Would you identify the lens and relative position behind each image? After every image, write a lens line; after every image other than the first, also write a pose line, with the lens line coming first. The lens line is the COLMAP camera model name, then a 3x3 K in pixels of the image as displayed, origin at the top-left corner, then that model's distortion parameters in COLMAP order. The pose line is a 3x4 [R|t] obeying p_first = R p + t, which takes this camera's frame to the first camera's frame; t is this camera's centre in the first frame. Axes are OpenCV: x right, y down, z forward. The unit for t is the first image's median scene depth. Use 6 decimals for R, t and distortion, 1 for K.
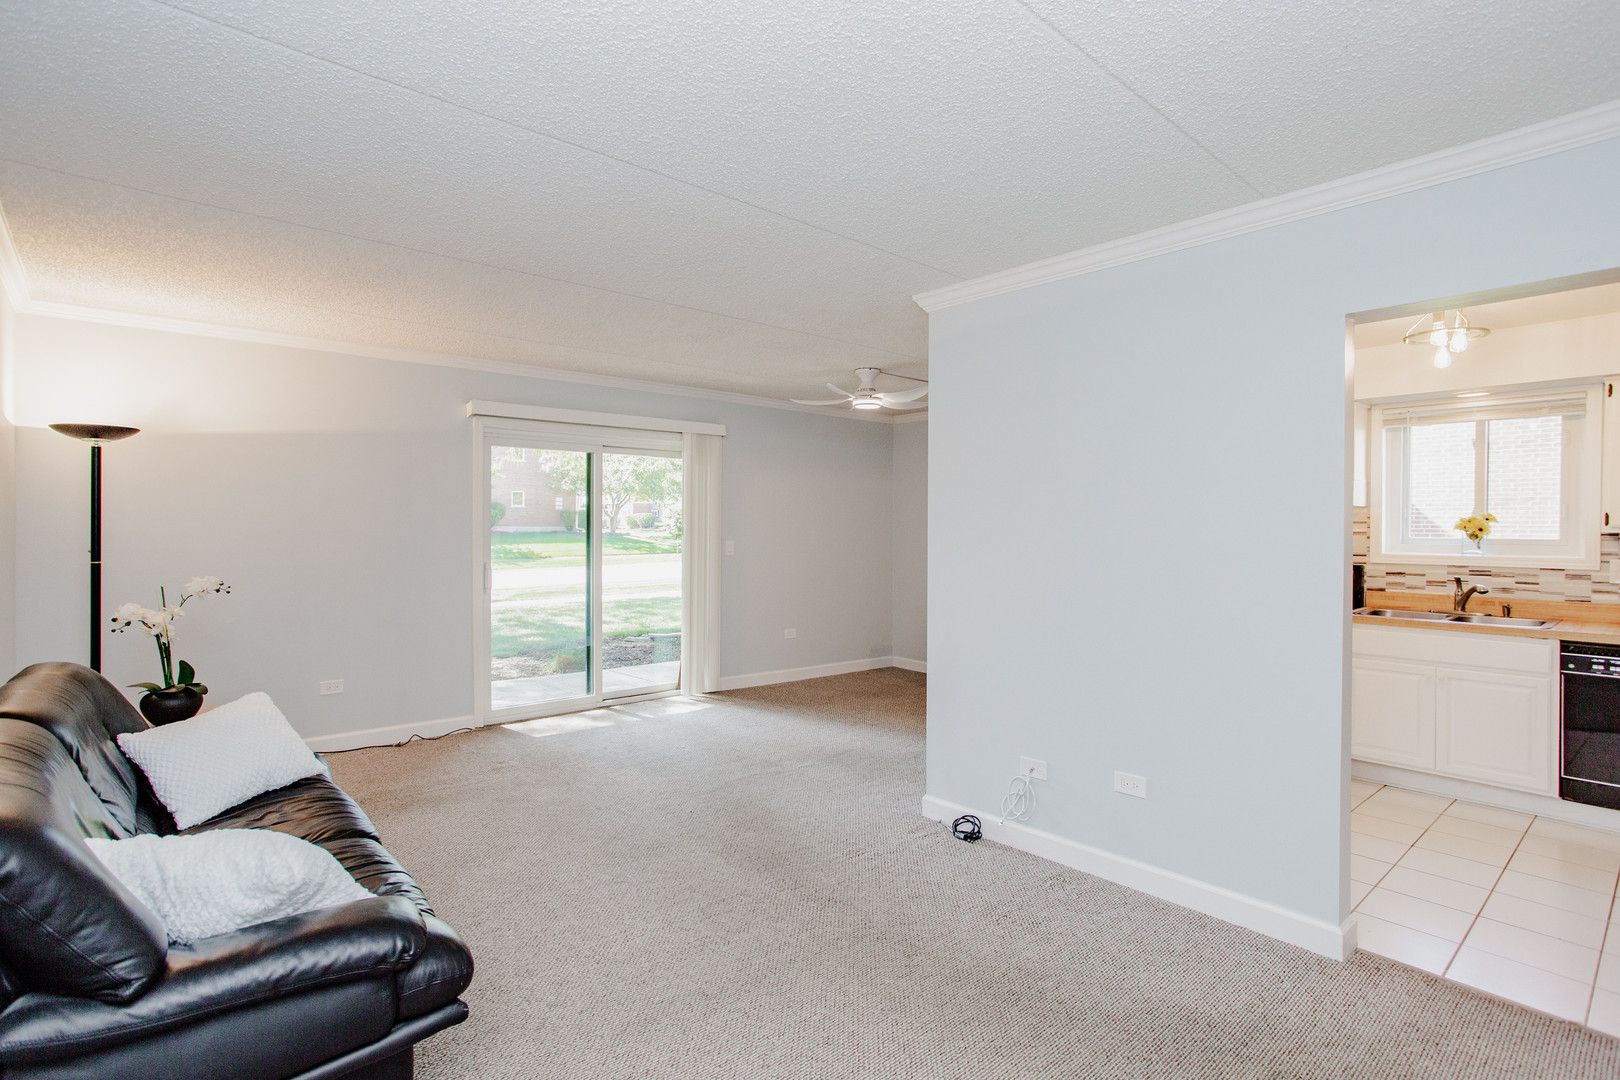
lens RADIAL K [[769.4, 0, 784.6], [0, 769.4, 536.6], [0, 0, 1]] dist [-0.029758, 0.009829]
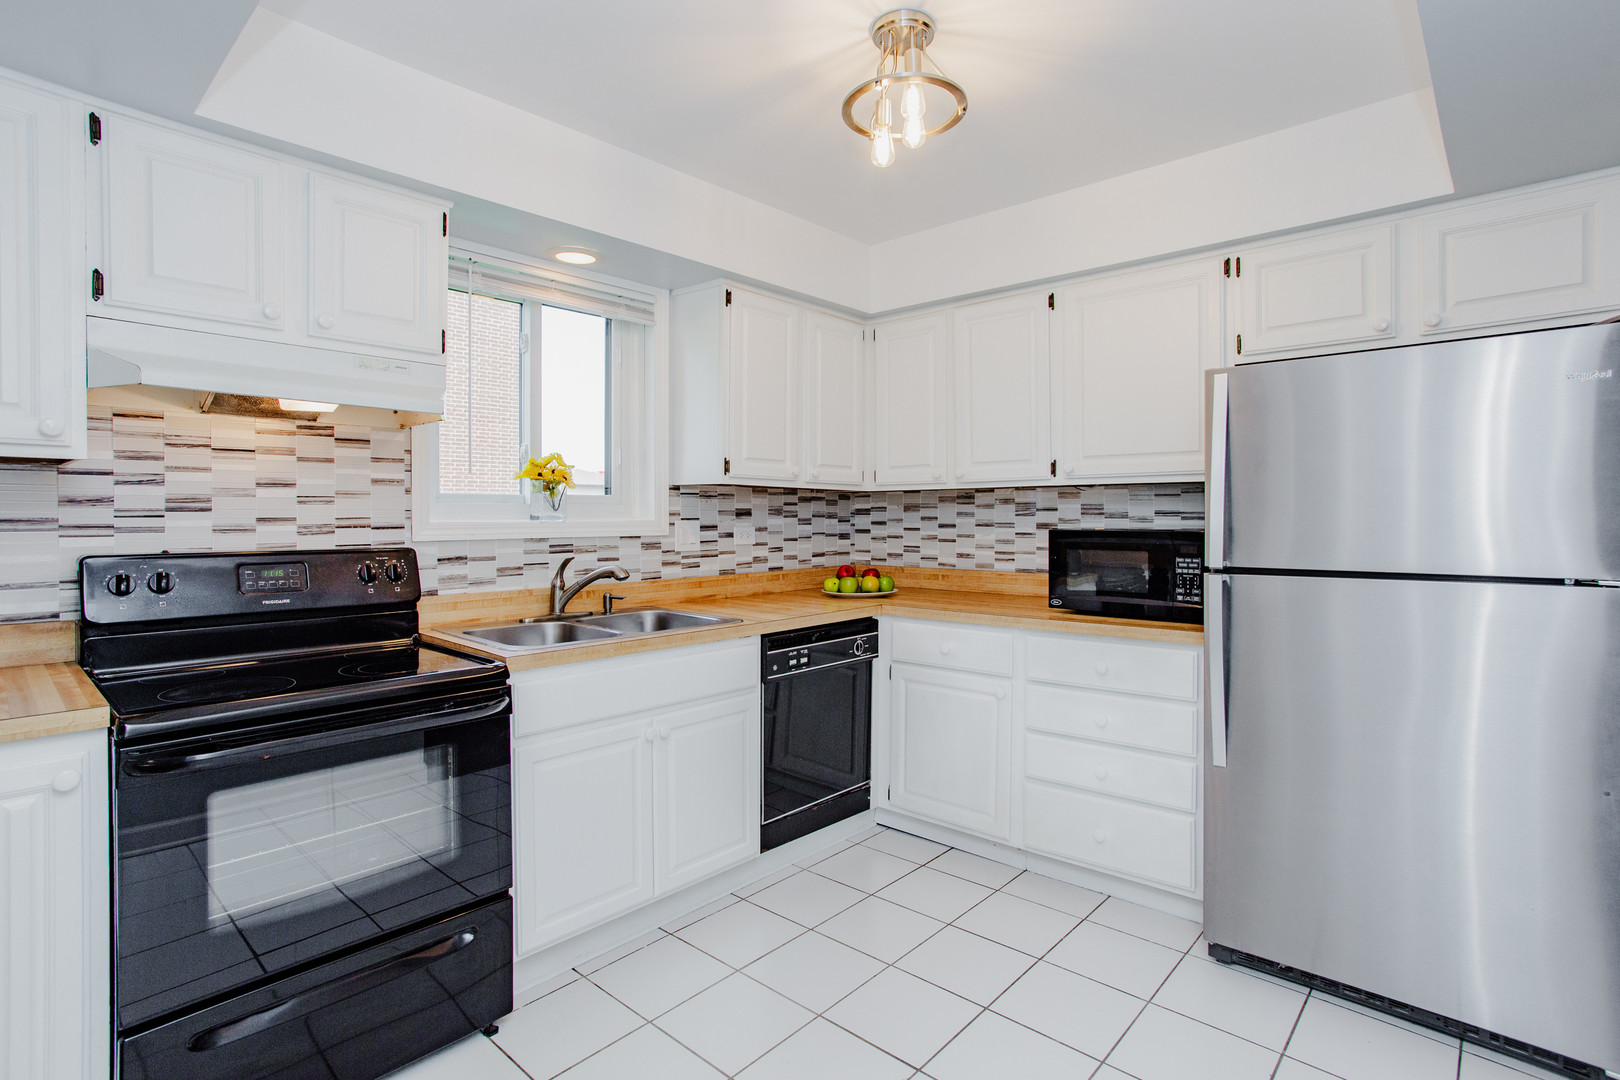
lens RADIAL K [[790.9, 0, 800.3], [0, 790.9, 521.8], [0, 0, 1]] dist [-0.044720, 0.024031]
pose [[-0.131612, -0.016341, 0.991167, 0.256340], [0.010991, 0.999779, 0.017942, 0.016982], [-0.991240, 0.013256, -0.131403, 0.911722]]
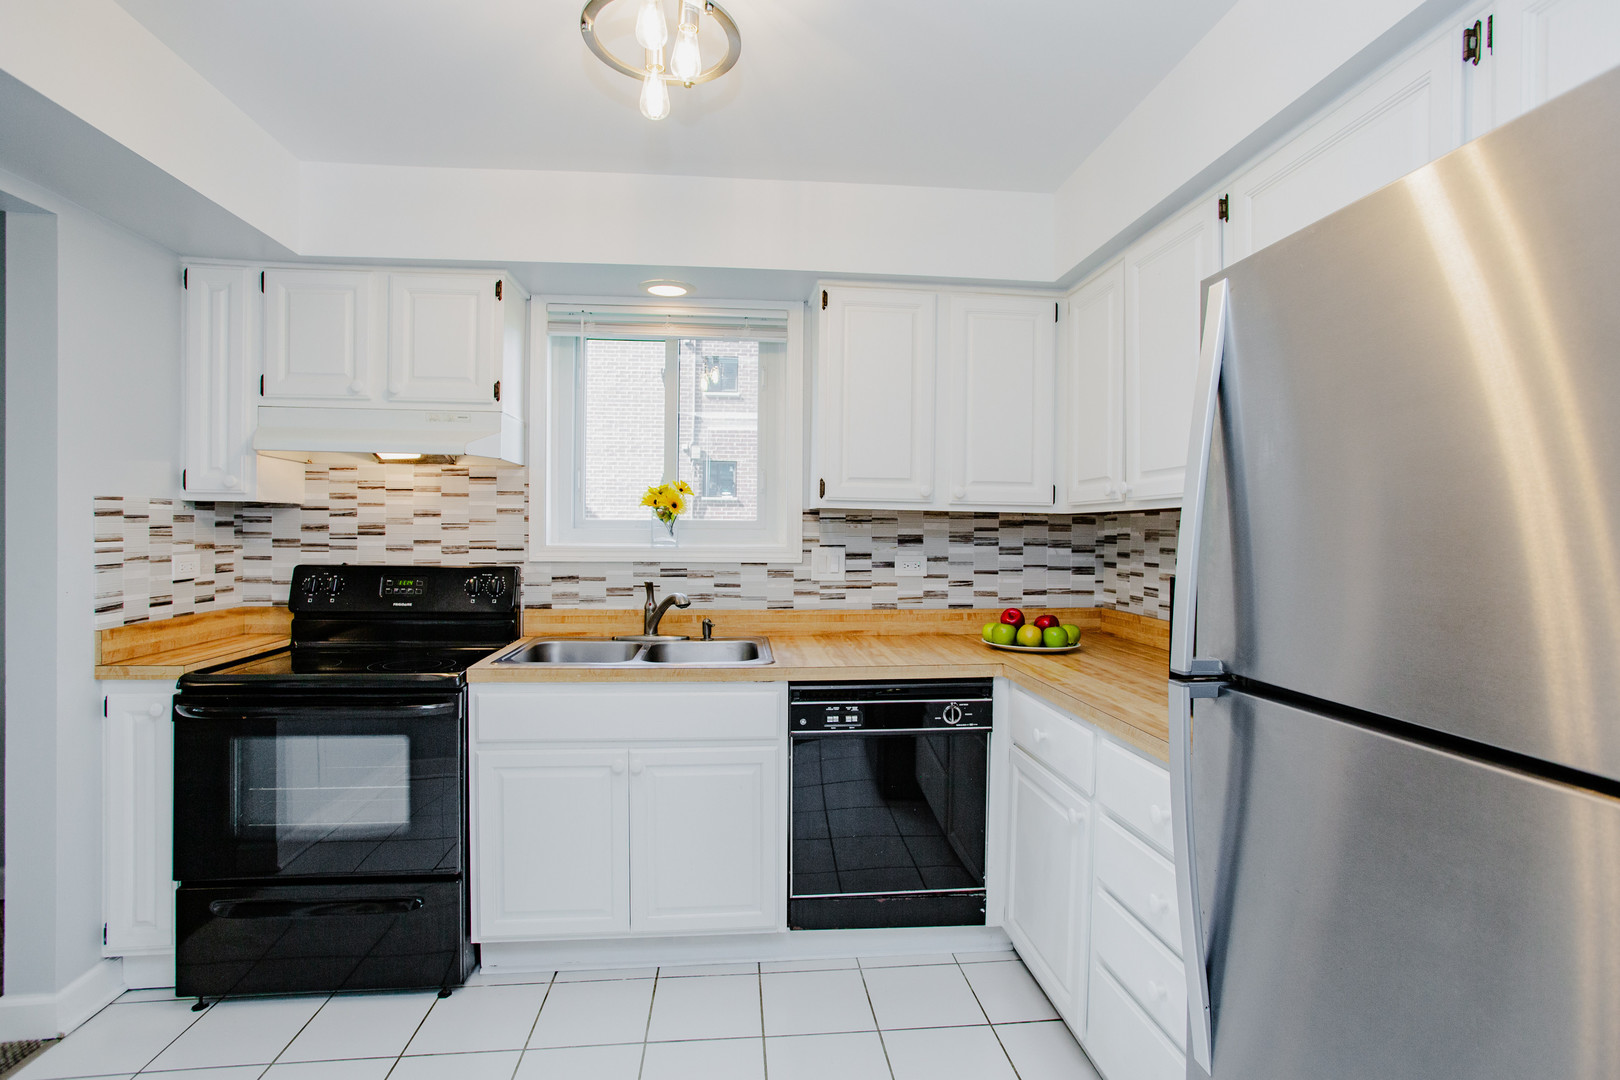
lens RADIAL K [[790.9, 0, 807.9], [0, 790.9, 536.2], [0, 0, 1]] dist [-0.044720, 0.024031]
pose [[0.558961, -0.009429, 0.829140, 0.435680], [0.005055, 0.999956, 0.007964, 0.012566], [-0.829178, -0.000261, 0.558984, 0.540180]]
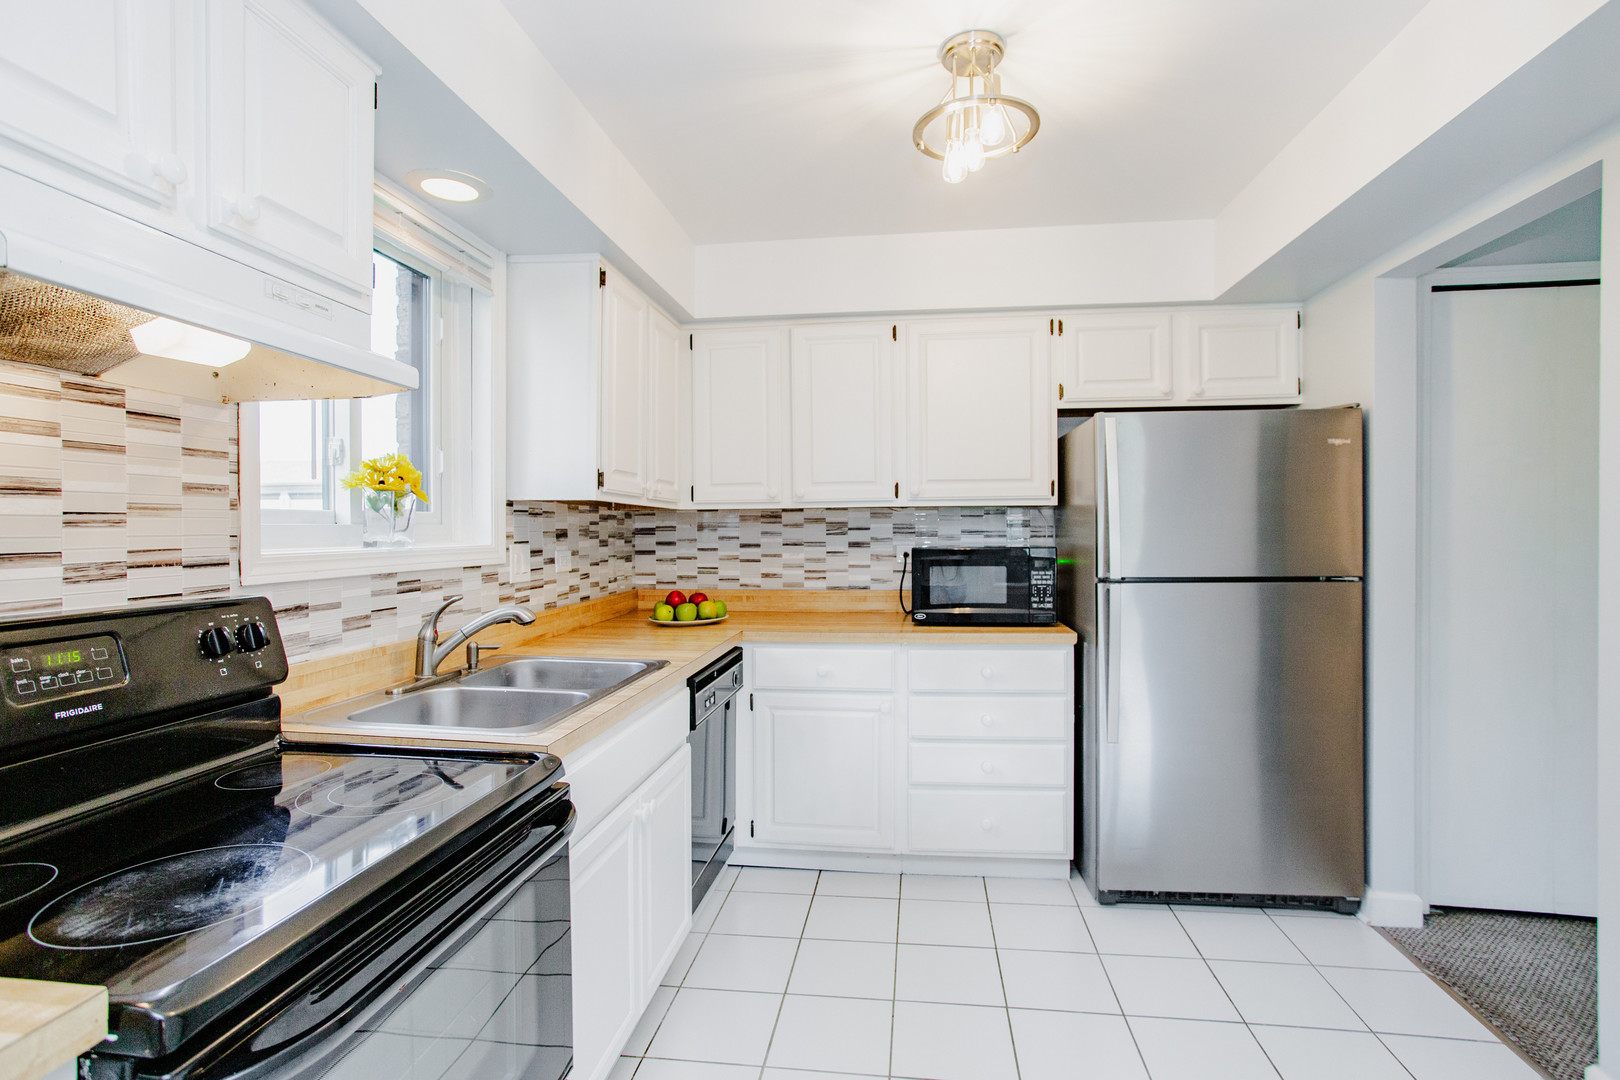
lens RADIAL K [[790.9, 0, 803.4], [0, 790.9, 534.3], [0, 0, 1]] dist [-0.044720, 0.024031]
pose [[-0.671734, -0.009352, 0.740733, 0.429003], [0.008181, 0.999766, 0.020041, 0.010119], [-0.740747, 0.019523, -0.671501, 1.166532]]
